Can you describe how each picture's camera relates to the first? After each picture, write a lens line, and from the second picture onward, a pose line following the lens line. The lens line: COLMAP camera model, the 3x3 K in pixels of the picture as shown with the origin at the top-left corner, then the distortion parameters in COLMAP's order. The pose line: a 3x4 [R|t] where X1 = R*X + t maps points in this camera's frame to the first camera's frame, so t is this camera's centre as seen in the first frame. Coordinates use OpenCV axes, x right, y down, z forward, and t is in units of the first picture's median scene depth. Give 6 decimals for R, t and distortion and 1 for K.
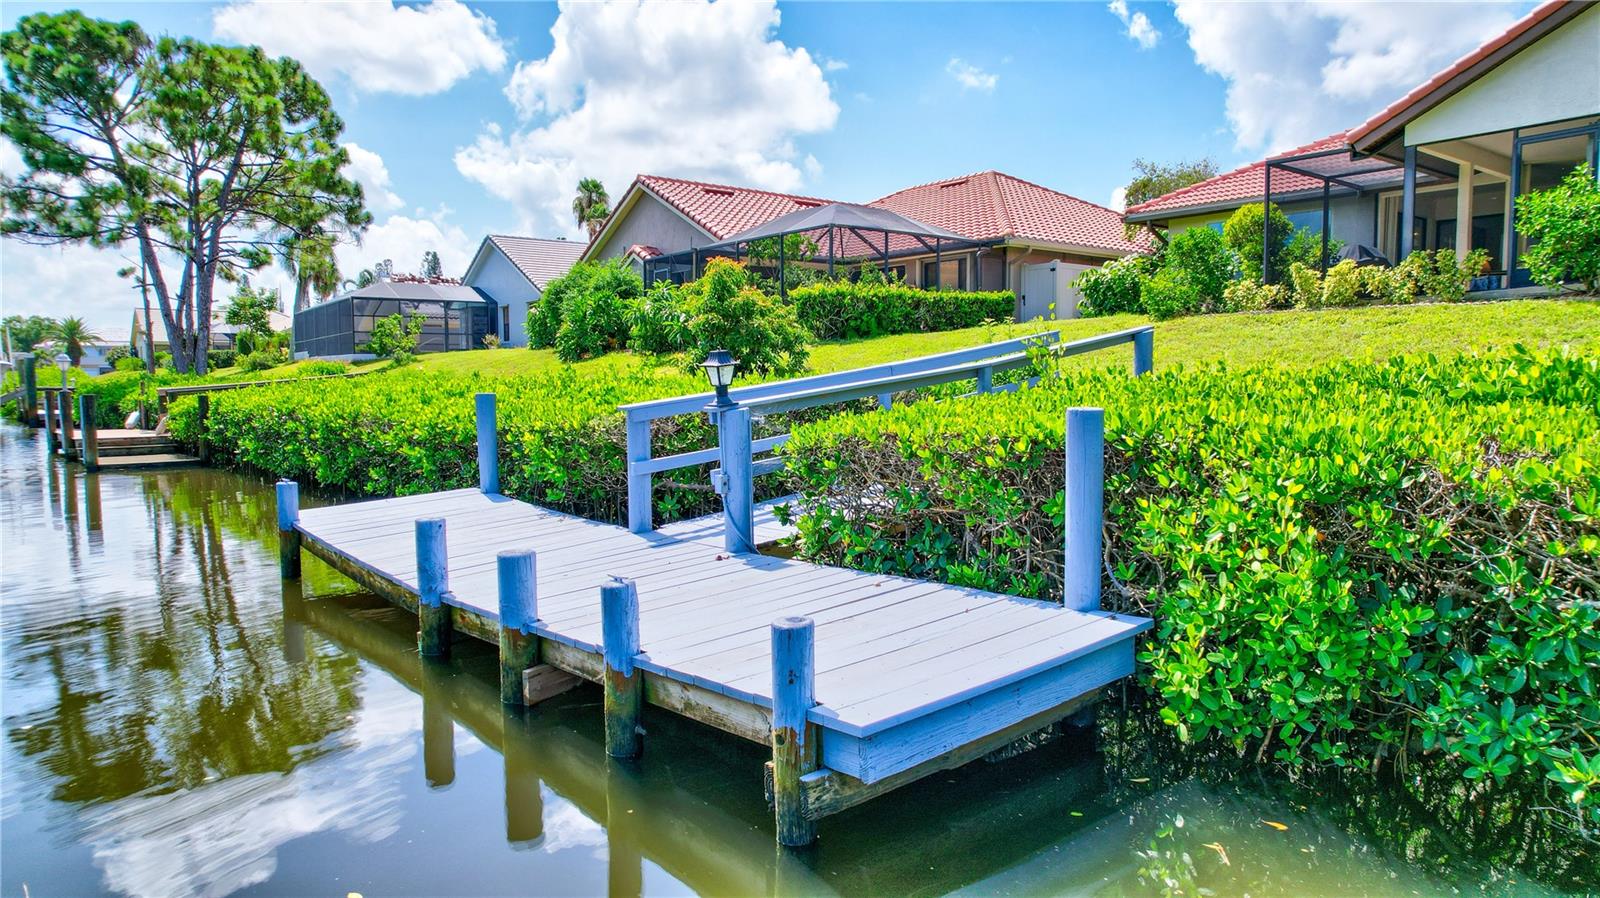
lens RADIAL K [[1022.6, 0, 809.7], [0, 1022.6, 456.7], [0, 0, 1]] dist [-0.068489, 0.062378]
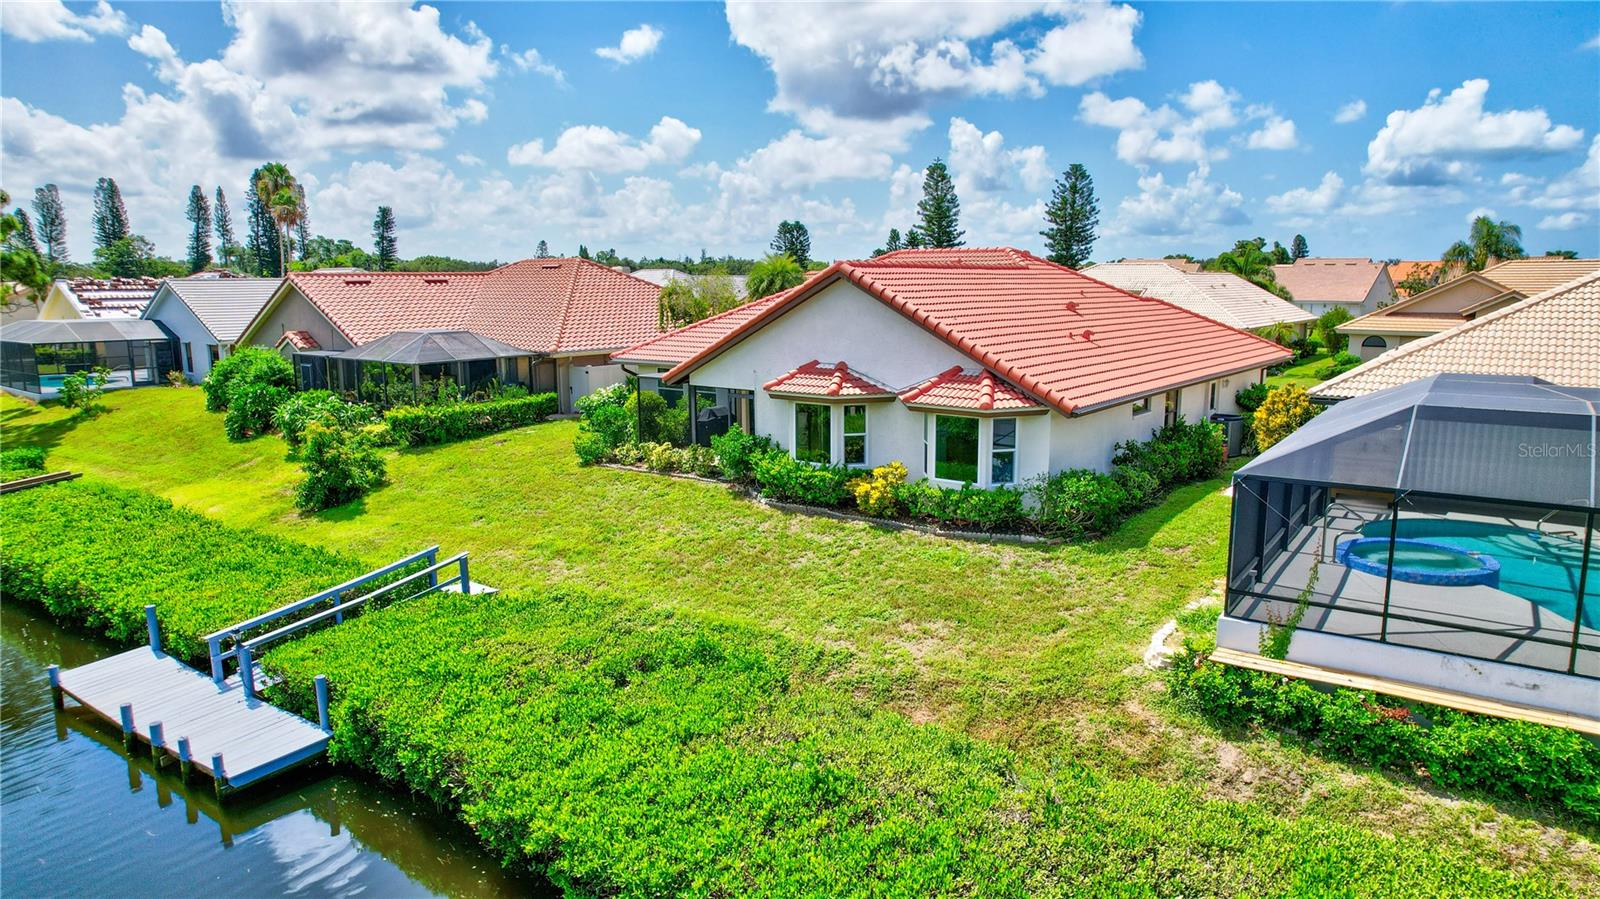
lens RADIAL K [[1022.6, 0, 809.7], [0, 1022.6, 457.2], [0, 0, 1]] dist [-0.068489, 0.062378]
pose [[0.971401, -0.043290, 0.233466, 0.234147], [0.020798, 0.994973, 0.097958, -0.230779], [-0.236533, -0.090300, 0.967418, -0.574578]]
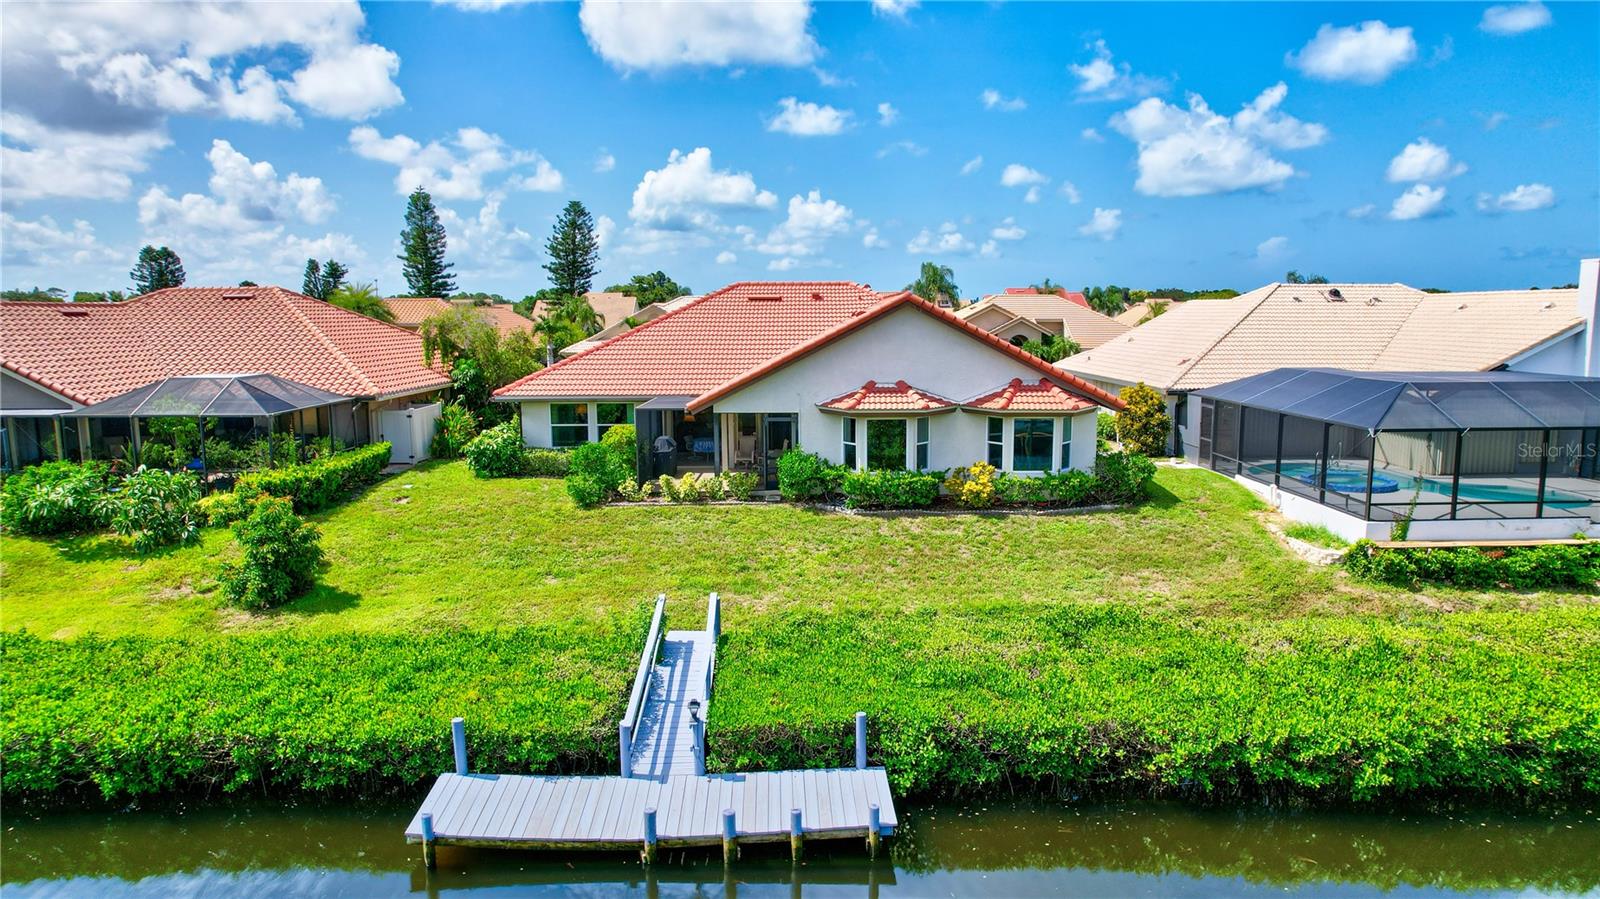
lens RADIAL K [[1013.0, 0, 800.0], [0, 1013.0, 449.5], [0, 0, 1]] dist [-0.081210, 0.061114]
pose [[0.632517, -0.106226, 0.767228, -0.488764], [0.061064, 0.994307, 0.087324, -0.255657], [-0.772136, -0.008384, 0.635403, -0.211154]]
